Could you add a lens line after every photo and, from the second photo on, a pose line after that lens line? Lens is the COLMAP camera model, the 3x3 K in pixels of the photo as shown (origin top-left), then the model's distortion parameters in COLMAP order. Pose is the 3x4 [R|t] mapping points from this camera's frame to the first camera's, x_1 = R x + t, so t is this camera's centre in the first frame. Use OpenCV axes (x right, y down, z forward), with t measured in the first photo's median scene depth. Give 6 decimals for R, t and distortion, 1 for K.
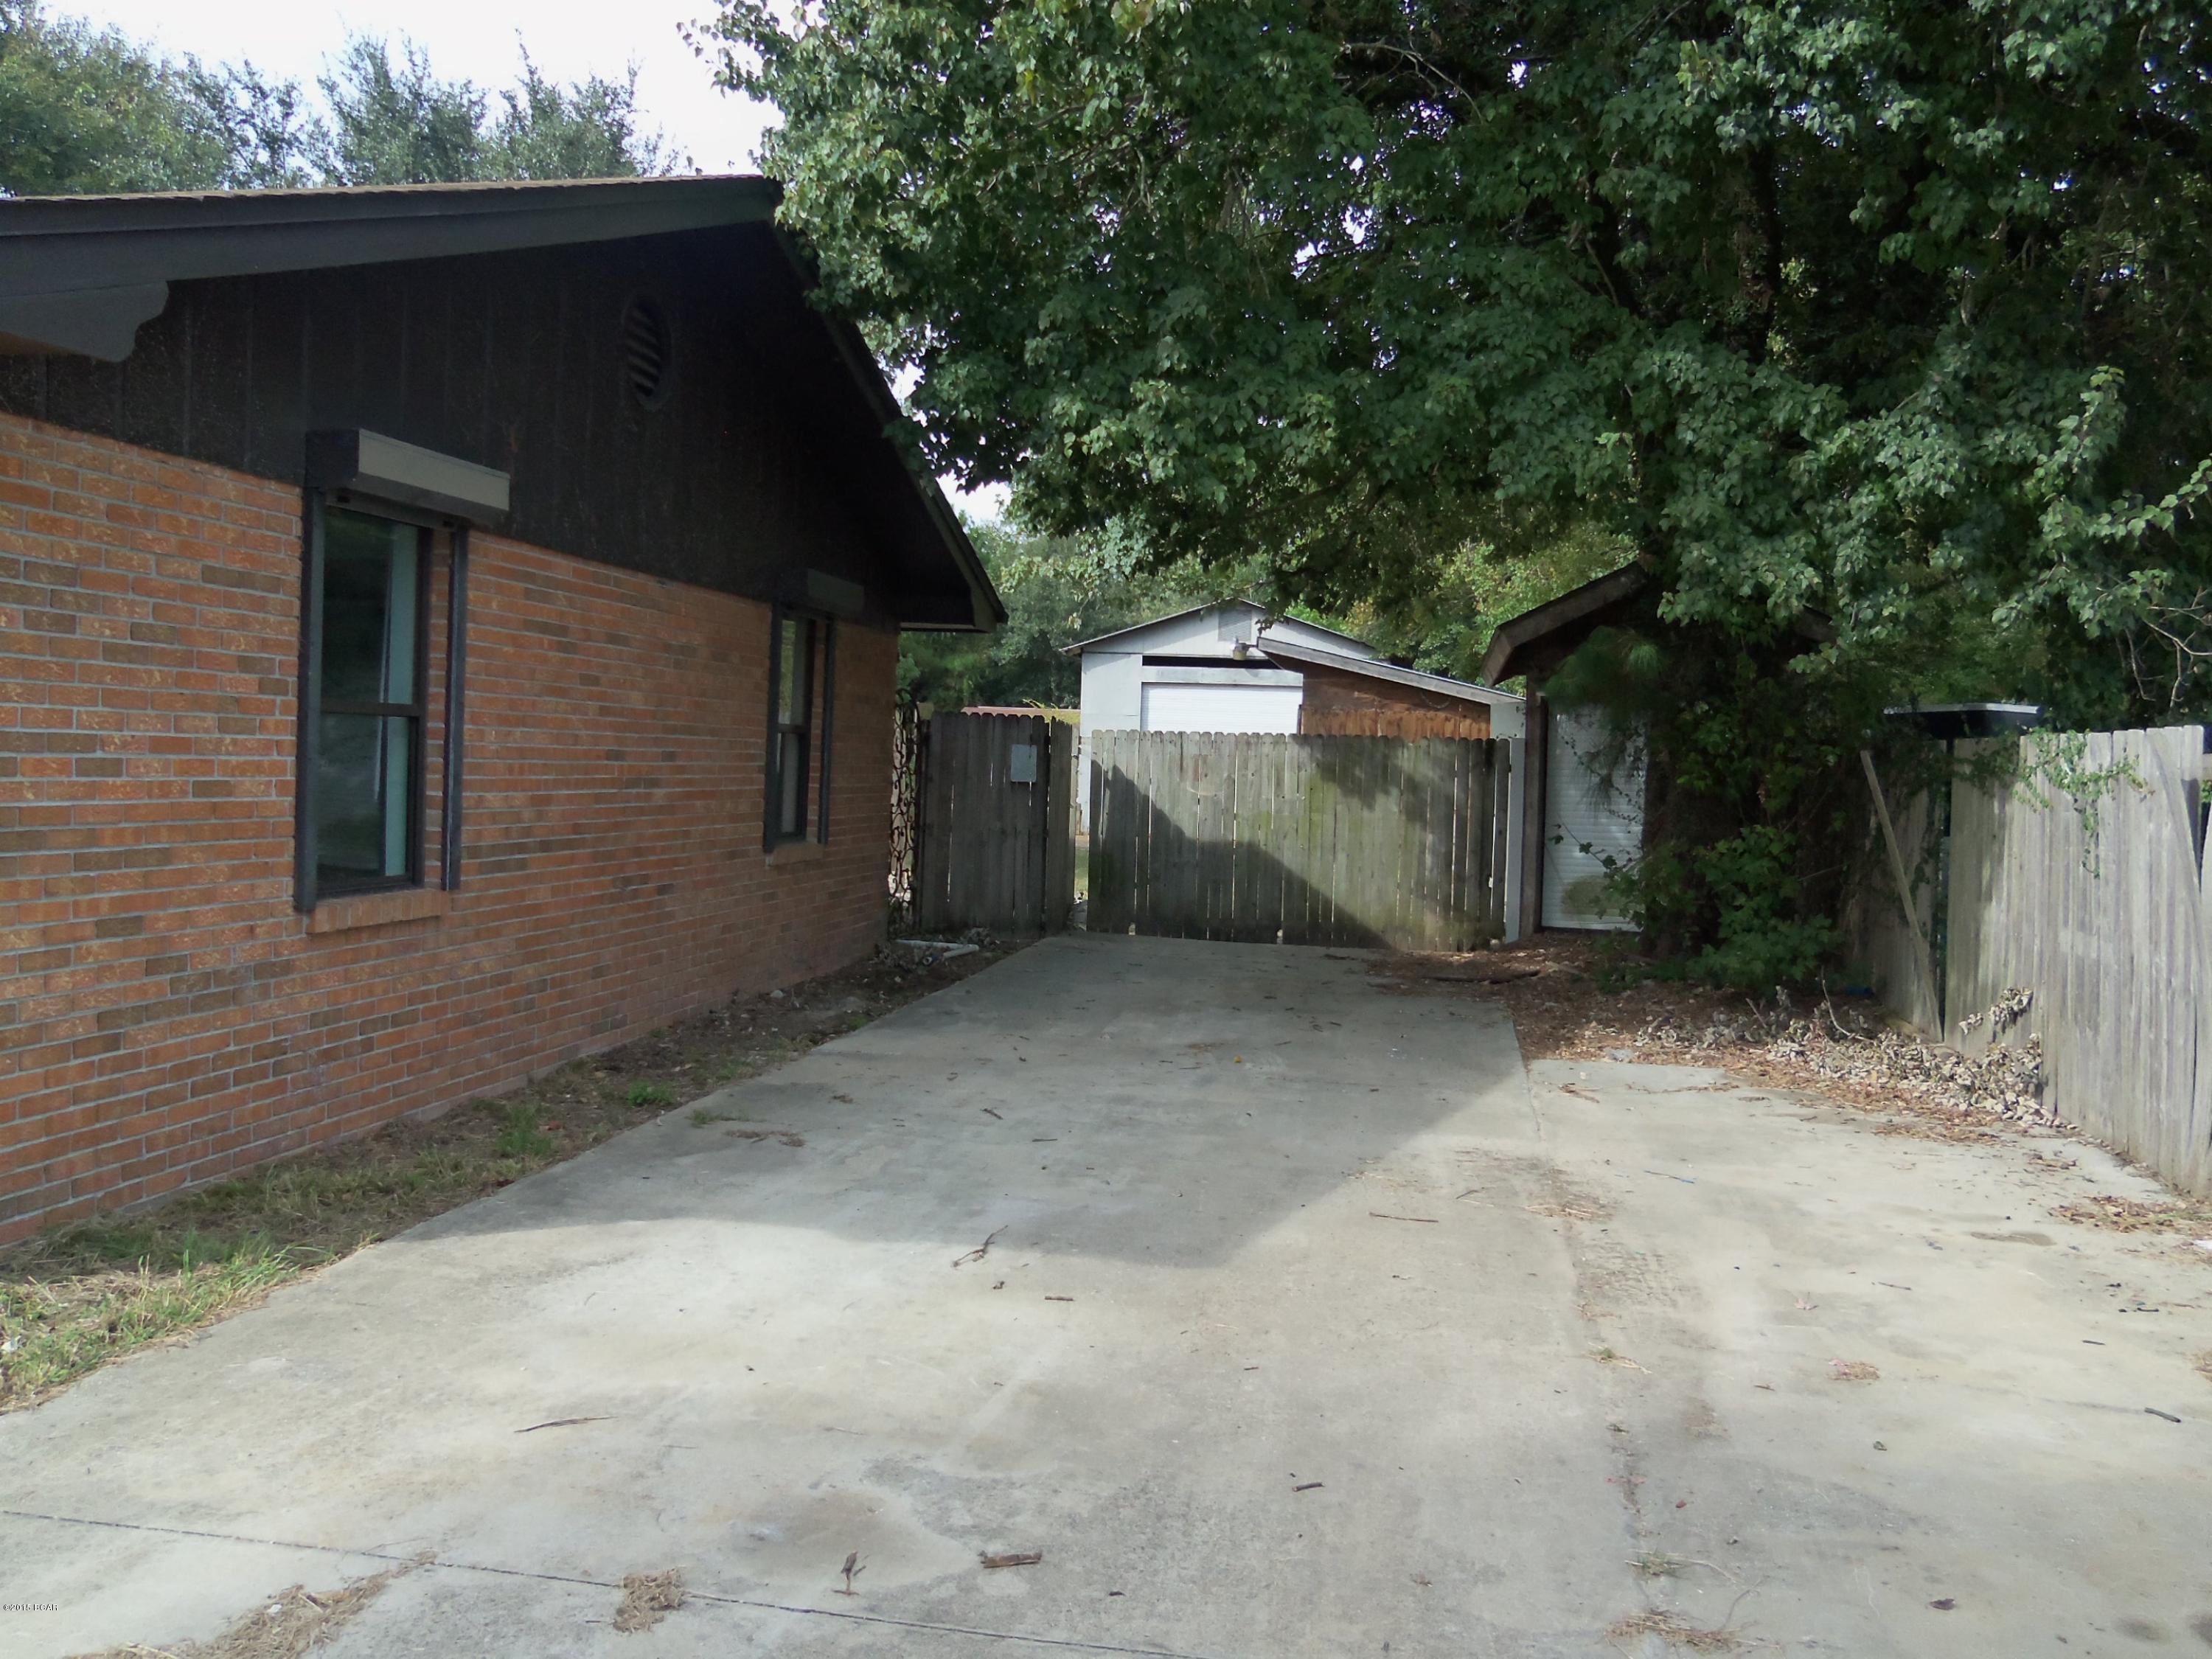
lens RADIAL K [[1816.2, 0, 1106.0], [0, 1816.2, 829.5], [0, 0, 1]] dist [-0.073655, 0.008042]
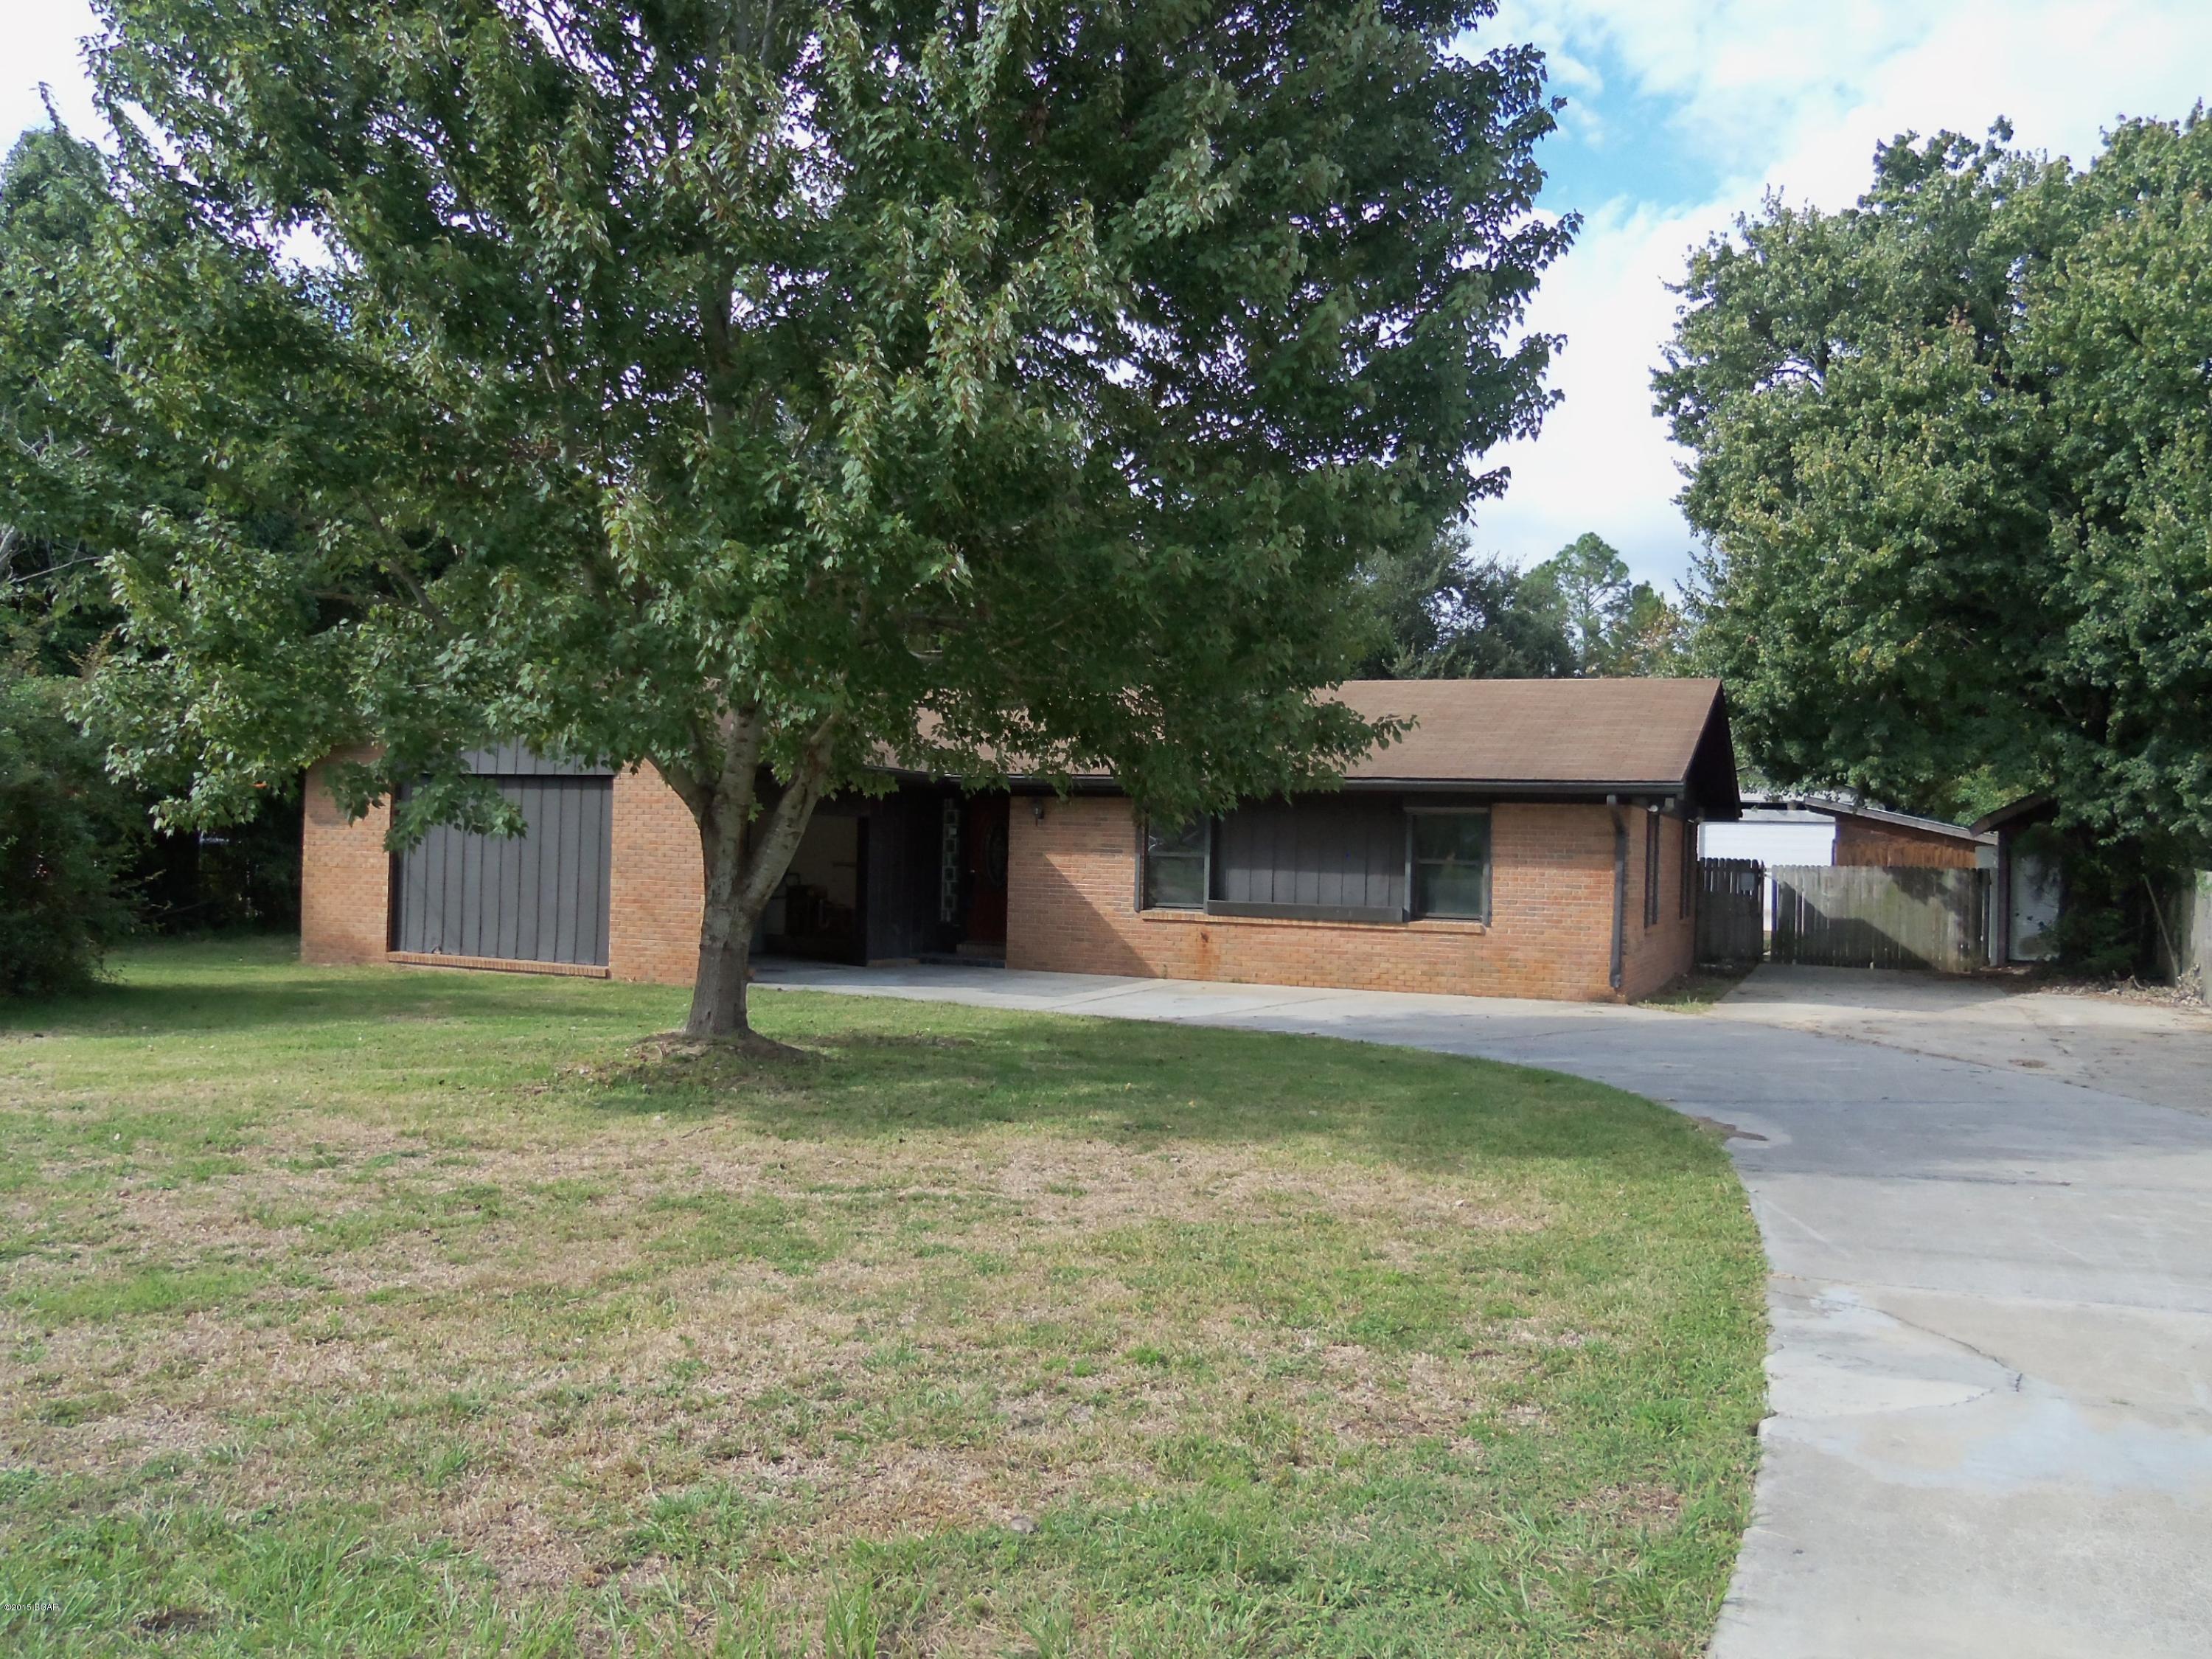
lens RADIAL K [[1816.2, 0, 1106.0], [0, 1816.2, 829.5], [0, 0, 1]] dist [-0.073655, 0.008042]
pose [[0.973434, -0.011306, -0.228686, -0.289786], [-0.003219, 0.998006, -0.063040, 0.037386], [0.228943, 0.062101, 0.971457, -1.193737]]
